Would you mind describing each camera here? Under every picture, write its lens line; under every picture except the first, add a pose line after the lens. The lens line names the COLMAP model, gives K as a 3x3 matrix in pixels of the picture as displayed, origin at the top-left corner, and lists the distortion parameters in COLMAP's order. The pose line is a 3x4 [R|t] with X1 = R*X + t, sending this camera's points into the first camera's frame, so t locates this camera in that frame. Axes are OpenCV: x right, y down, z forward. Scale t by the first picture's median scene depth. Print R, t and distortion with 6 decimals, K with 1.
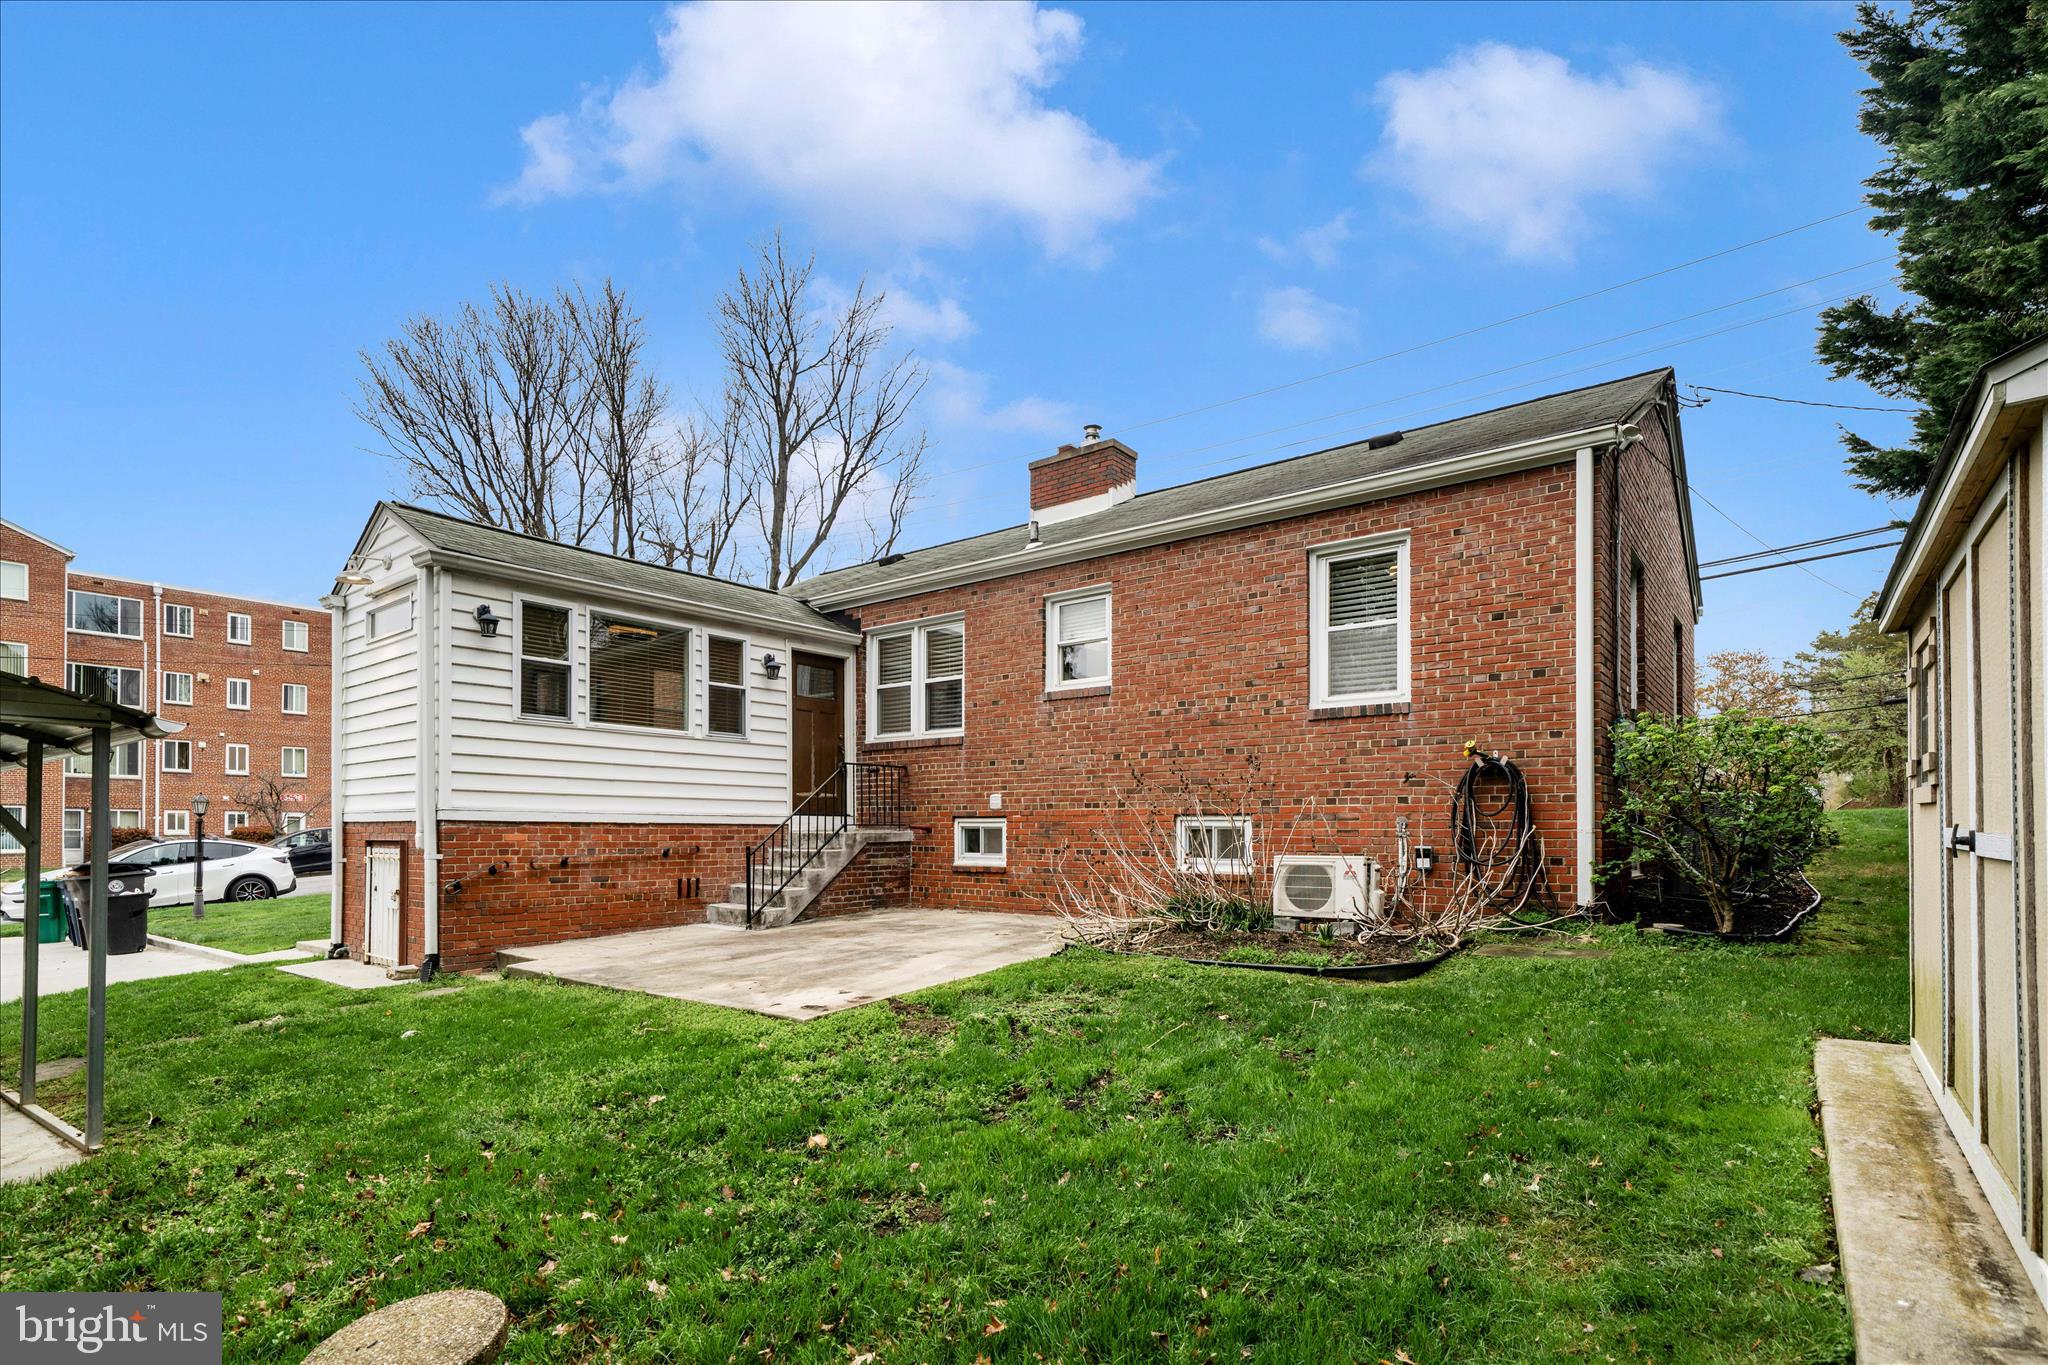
lens RADIAL K [[982.3, 0, 1059.6], [0, 982.3, 832.2], [0, 0, 1]] dist [0.001952, -0.002513]
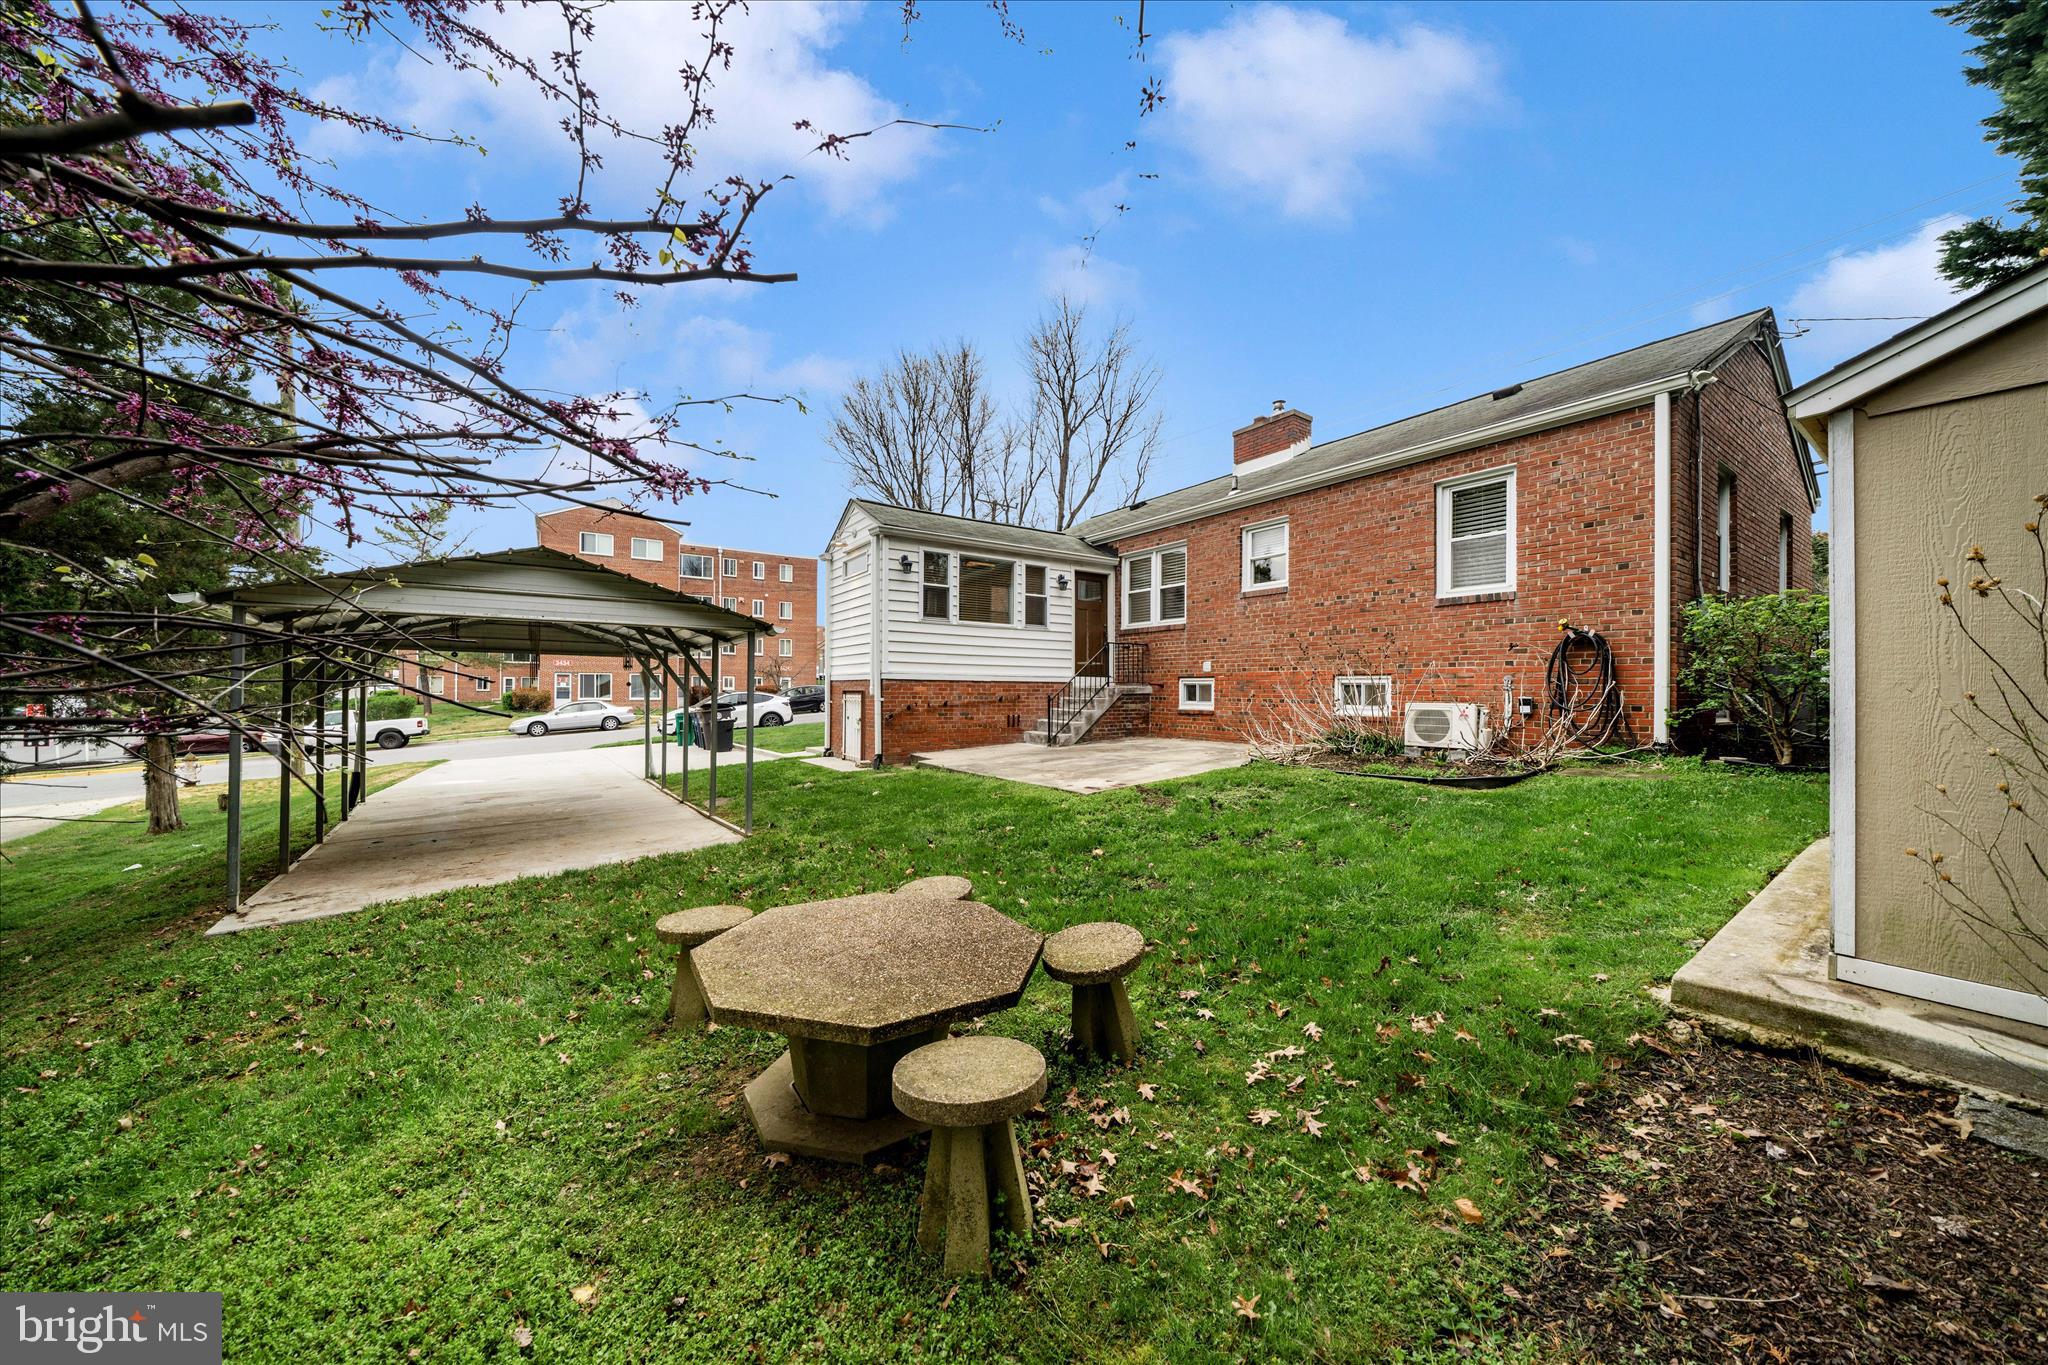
lens RADIAL K [[700.1, 0, 1065.8], [0, 700.1, 686.9], [0, 0, 1]] dist [-0.004530, -0.000024]
pose [[0.963266, 0.001055, -0.268547, 0.016853], [-0.002812, 0.999977, -0.006157, 0.007783], [0.268535, 0.006686, 0.963247, -0.097354]]
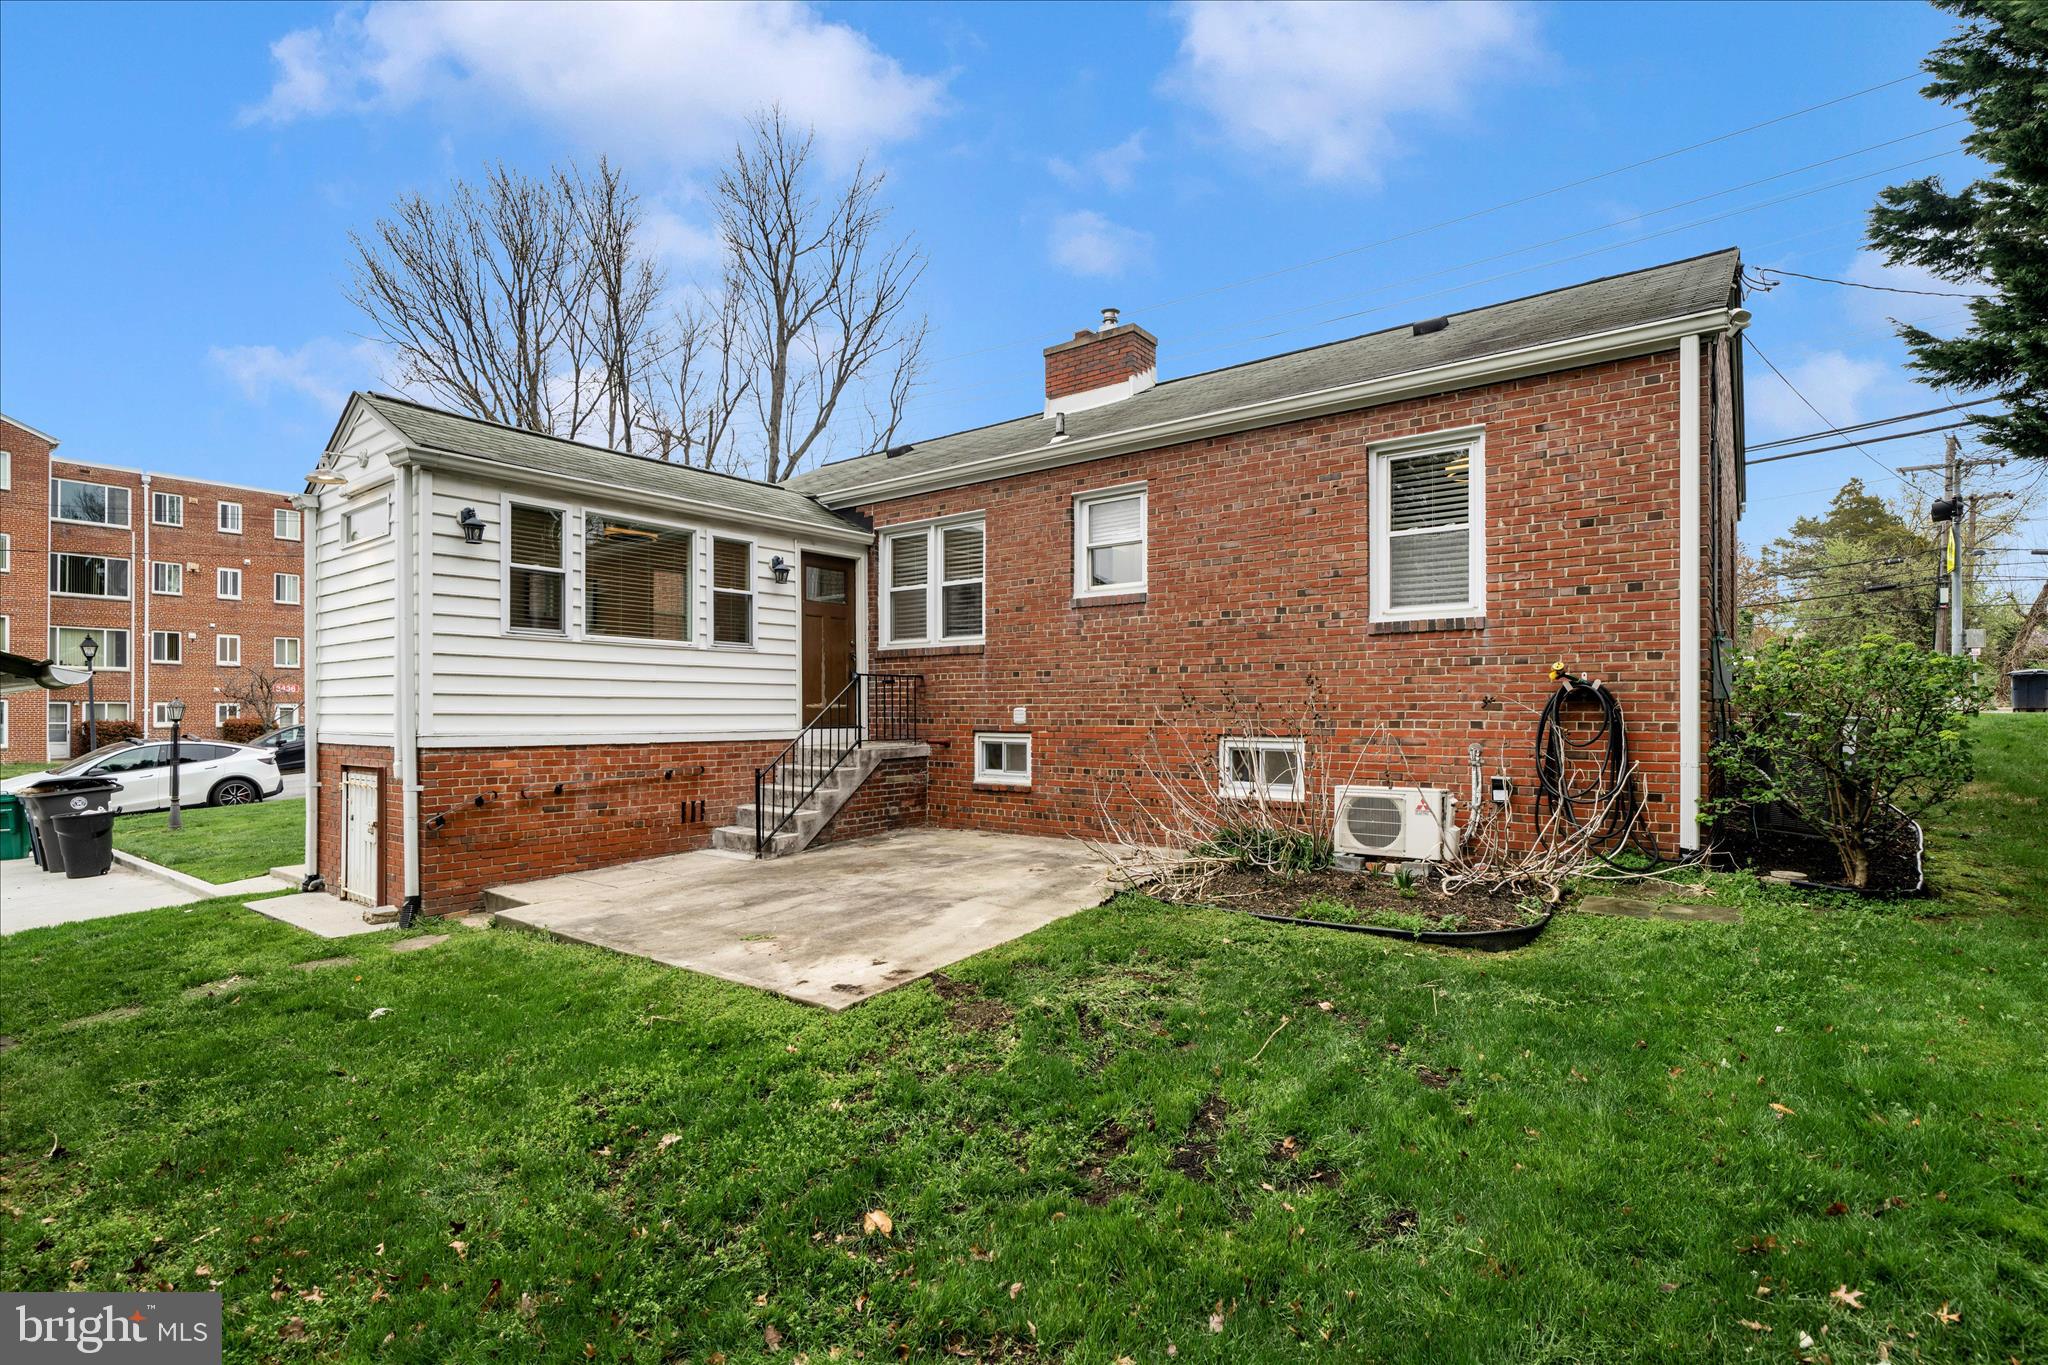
lens RADIAL K [[982.3, 0, 1045.1], [0, 982.3, 736.0], [0, 0, 1]] dist [0.001952, -0.002513]
pose [[0.999949, 0.005849, -0.008211, -0.041513], [-0.005715, 0.999851, 0.016269, -0.033948], [0.008305, -0.016221, 0.999834, 0.085437]]
